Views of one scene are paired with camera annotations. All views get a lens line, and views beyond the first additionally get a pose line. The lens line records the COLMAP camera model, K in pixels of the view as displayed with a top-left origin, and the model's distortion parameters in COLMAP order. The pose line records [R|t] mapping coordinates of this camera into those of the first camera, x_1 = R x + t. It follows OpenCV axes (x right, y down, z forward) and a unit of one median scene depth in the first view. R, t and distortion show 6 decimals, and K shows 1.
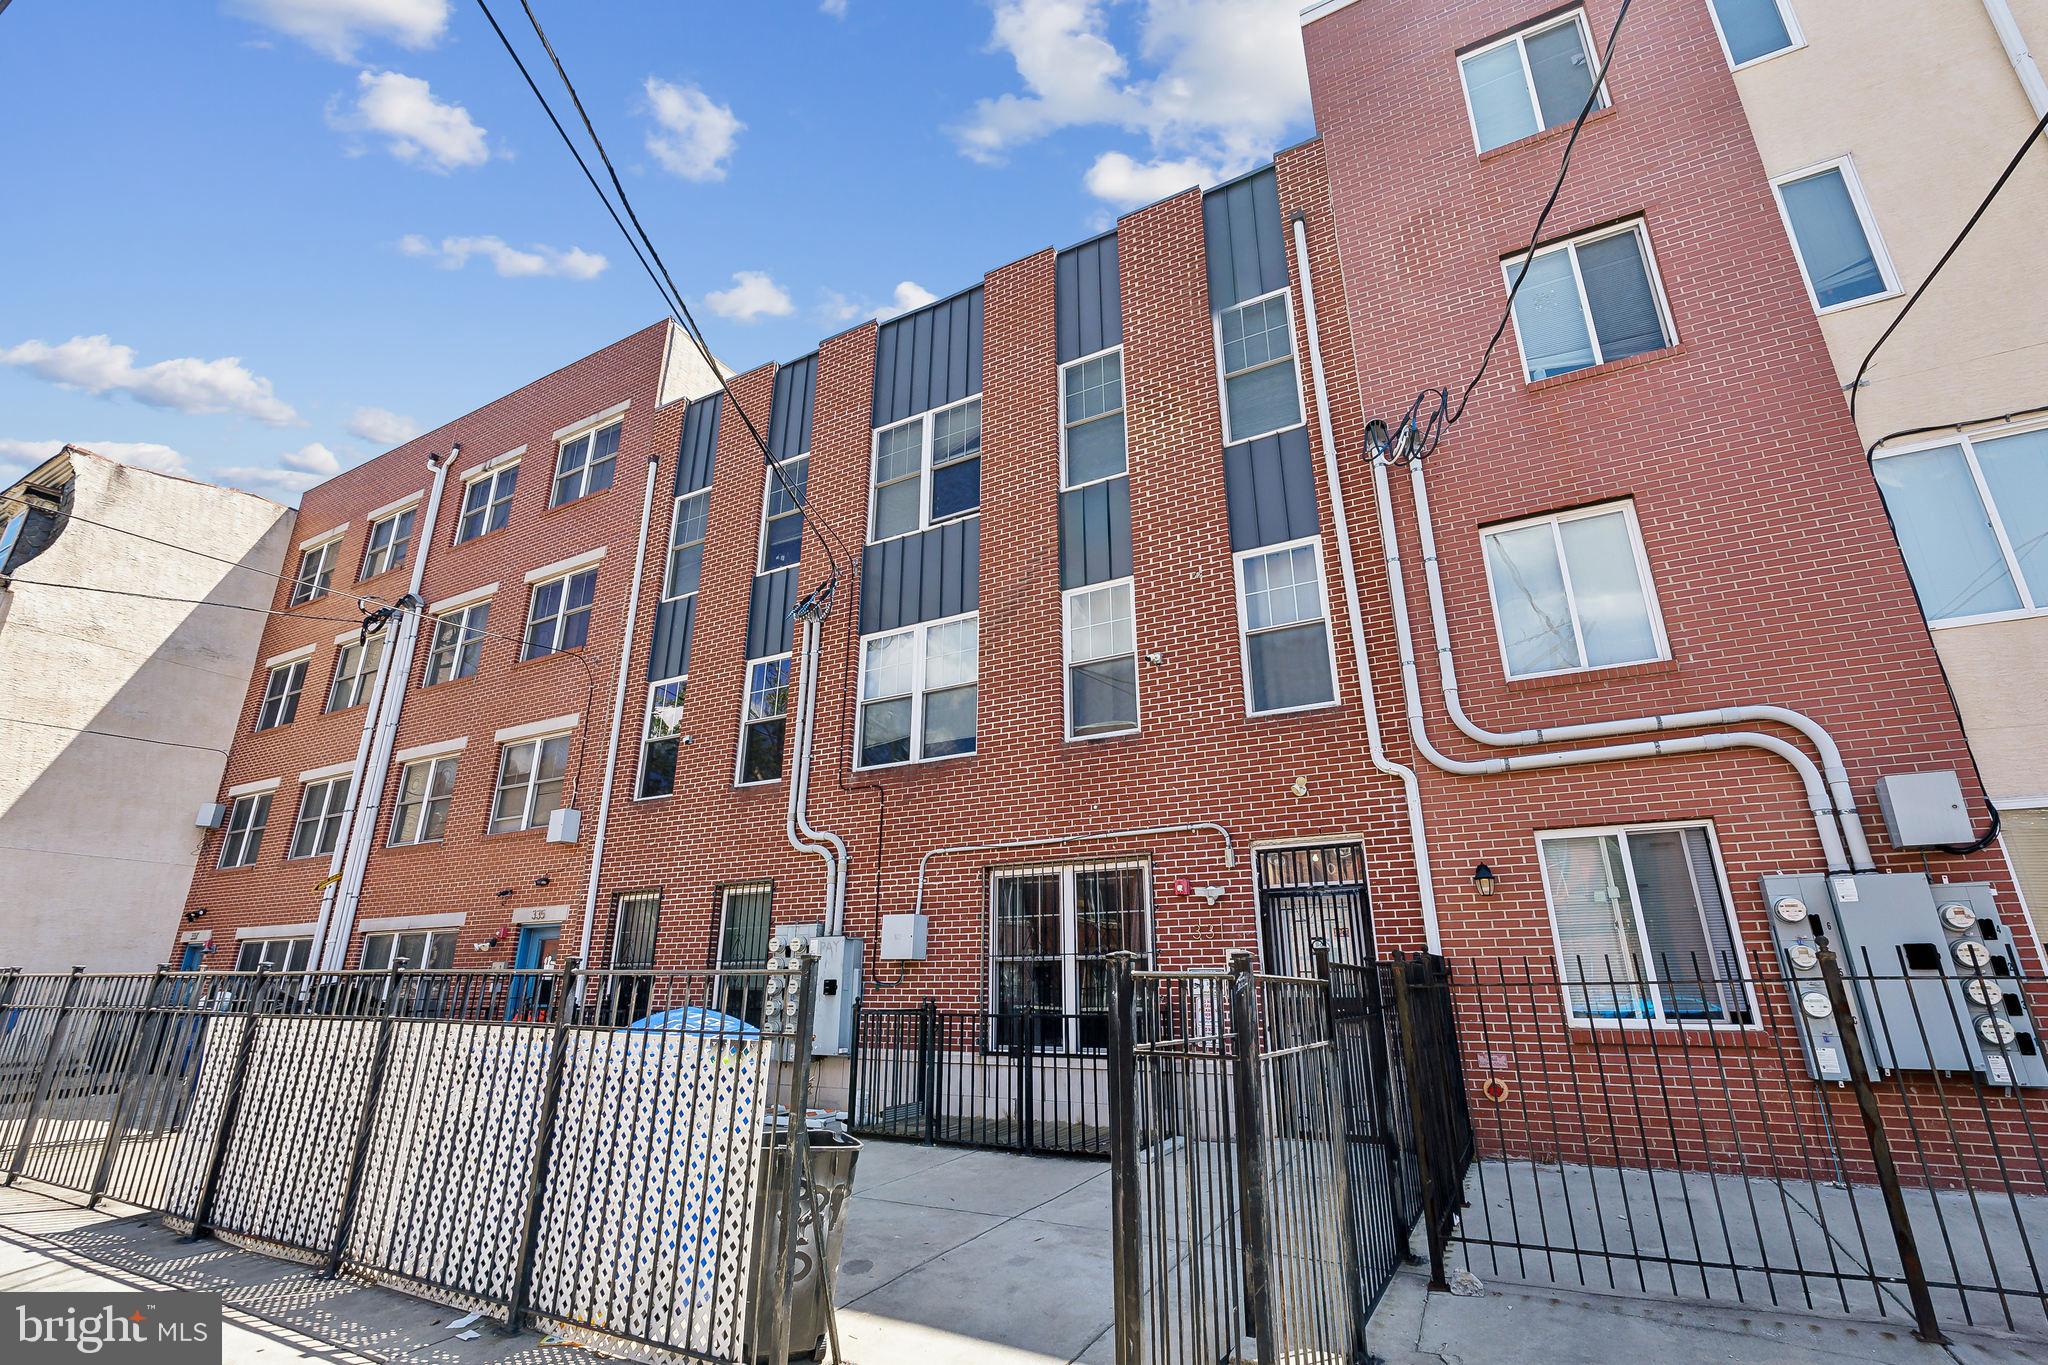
lens RADIAL K [[909.0, 0, 1016.2], [0, 909.0, 688.0], [0, 0, 1]] dist [-0.002752, 0.000085]
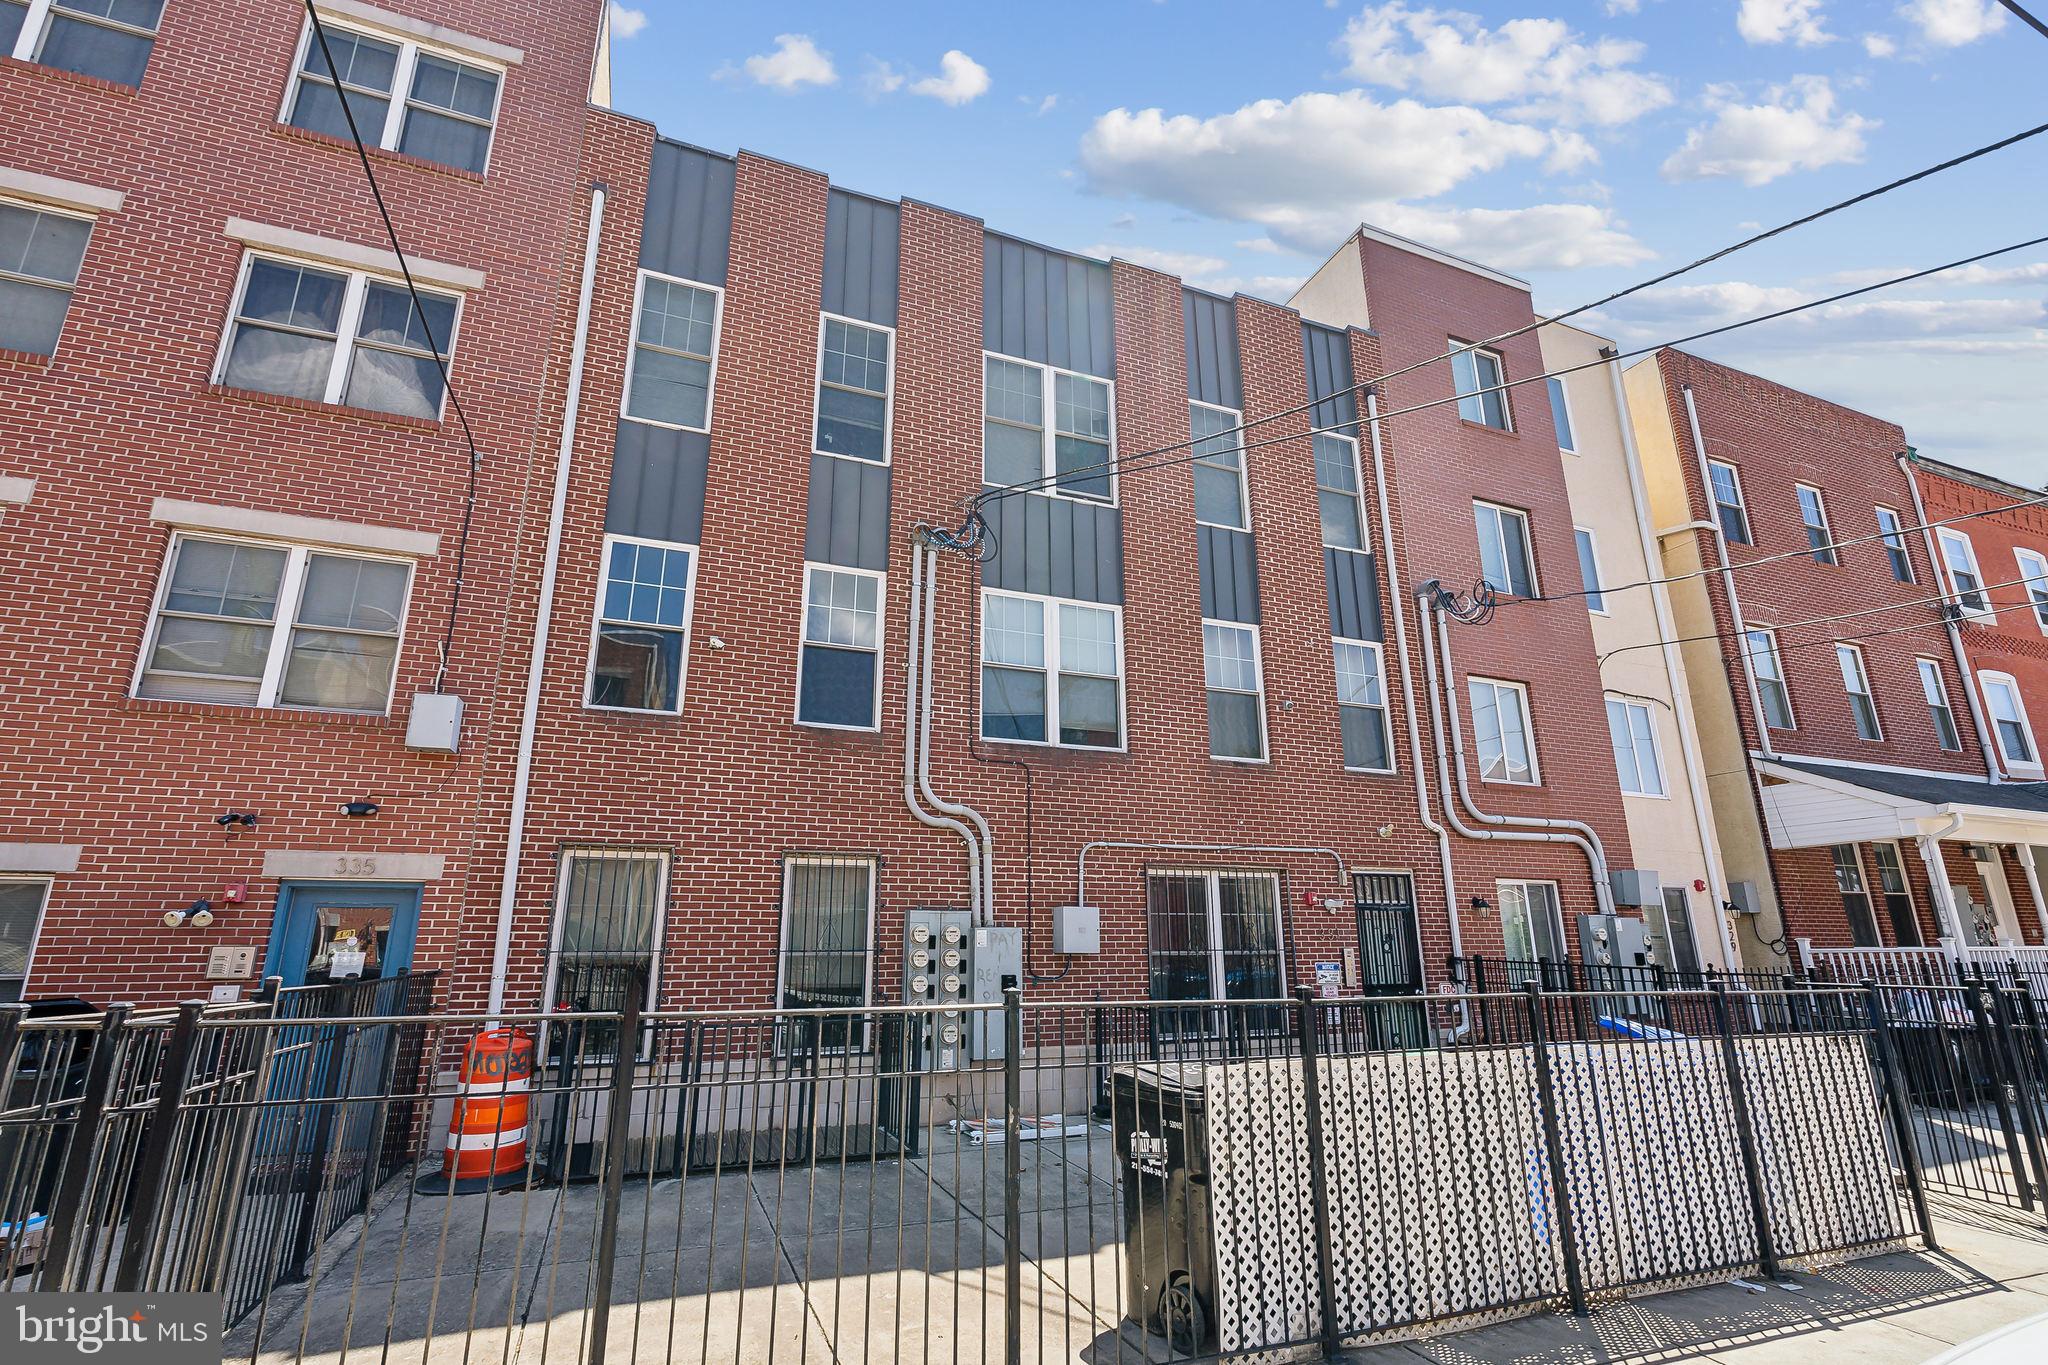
lens RADIAL K [[957.1, 0, 1024.0], [0, 957.1, 682.5], [0, 0, 1]] dist [-0.002825, -0.000016]
pose [[0.638495, 0.207391, 0.741157, -0.925454], [-0.240242, 0.968596, -0.064068, 0.094273], [-0.731169, -0.137150, 0.668268, 0.382112]]
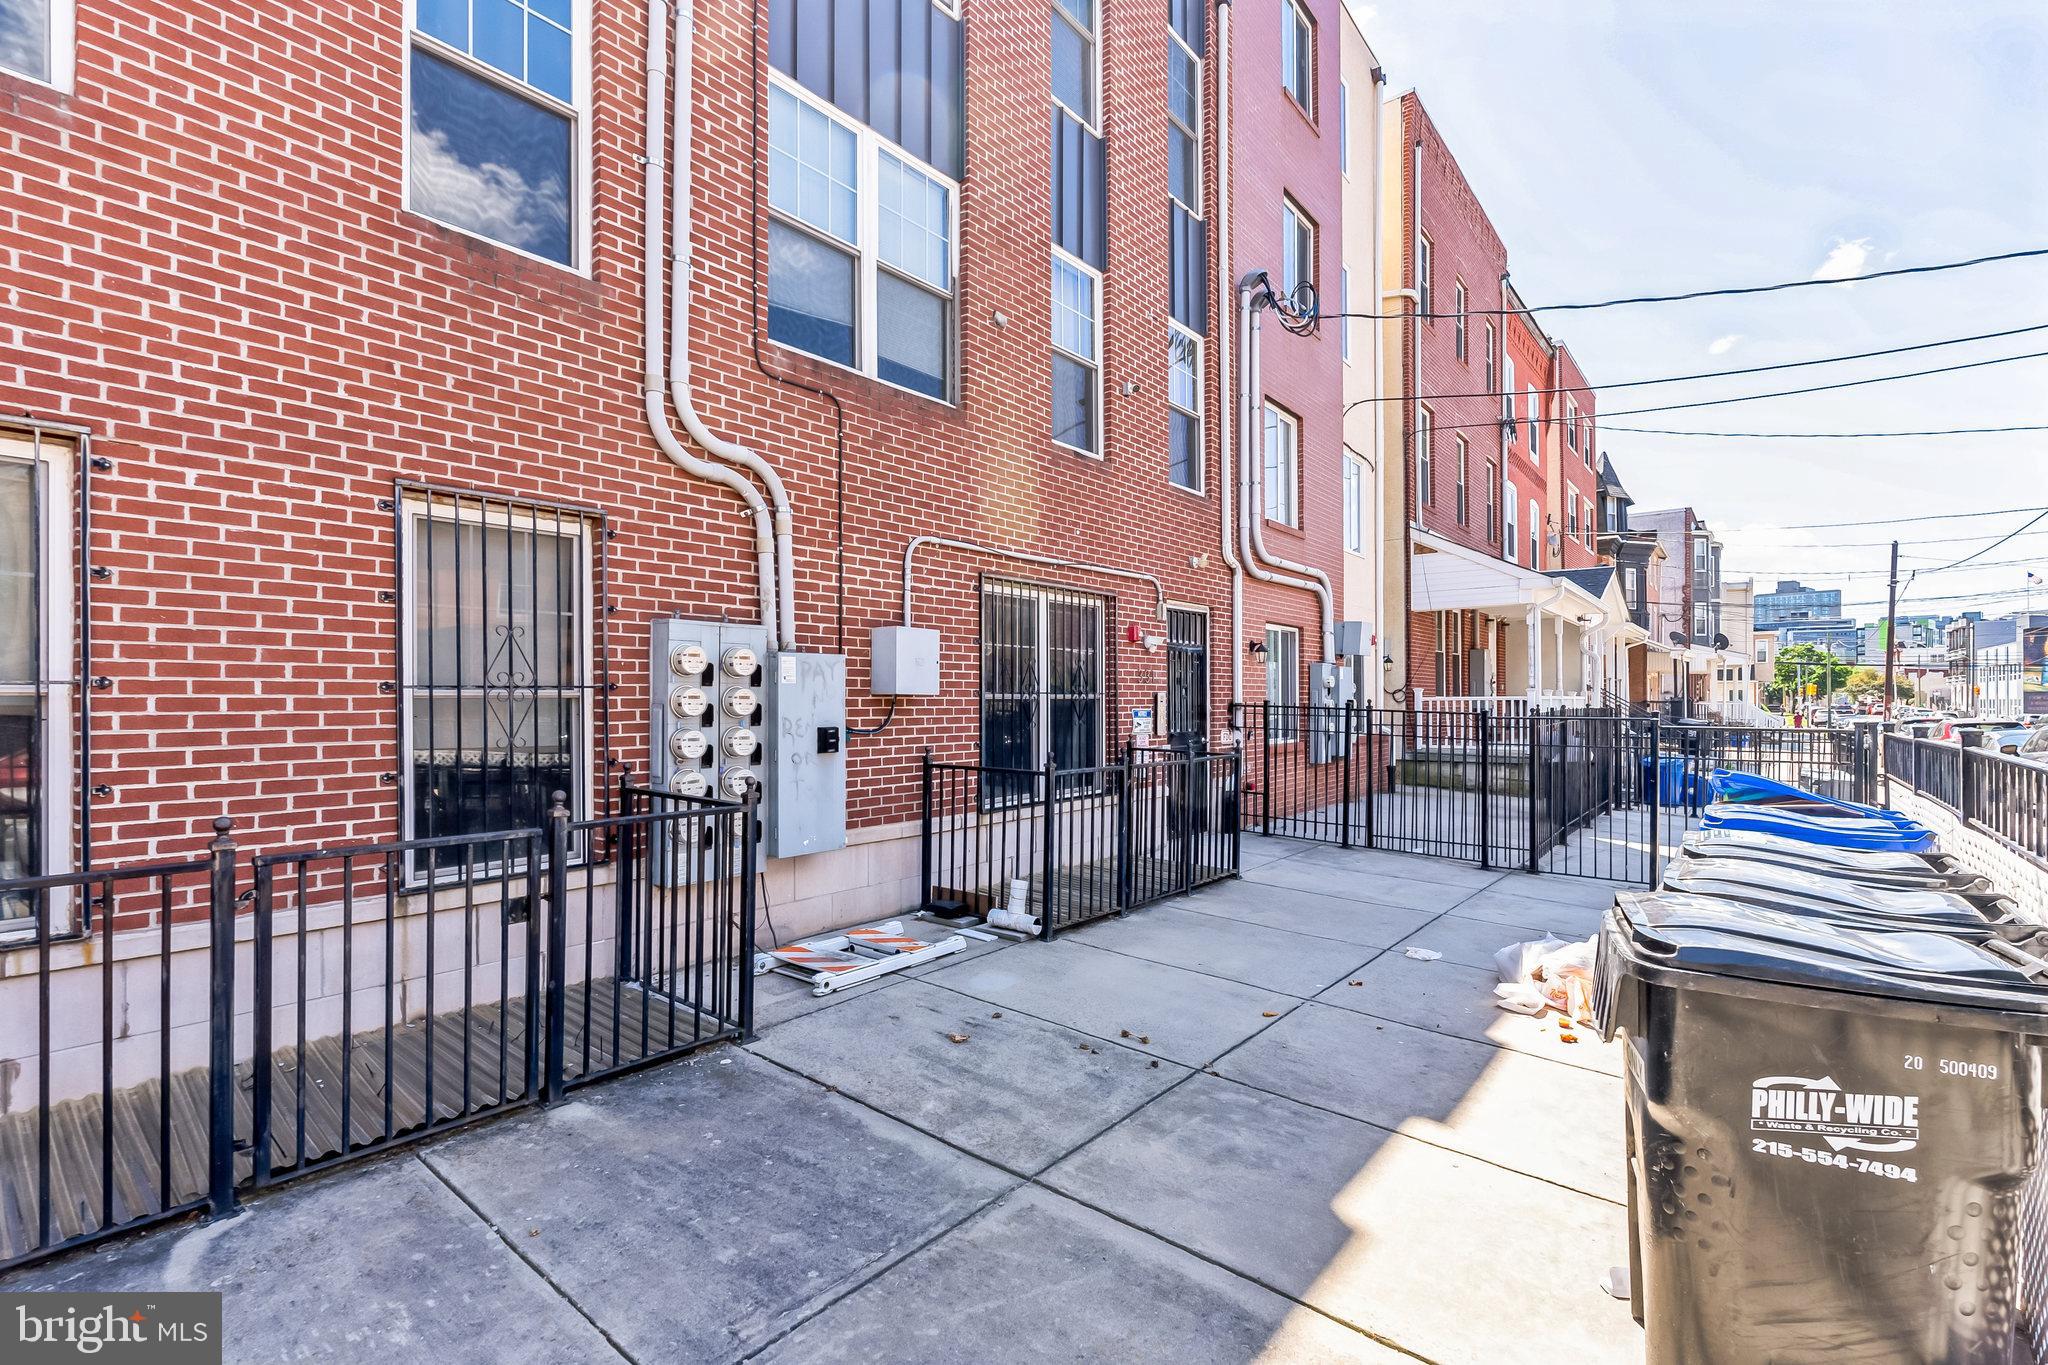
lens RADIAL K [[928.9, 0, 1036.0], [0, 928.9, 695.1], [0, 0, 1]] dist [0.000396, 0.000229]
pose [[0.182621, 0.005894, 0.983166, -0.726182], [-0.311949, 0.948661, 0.052257, 0.223537], [-0.932382, -0.316241, 0.175084, 0.757332]]
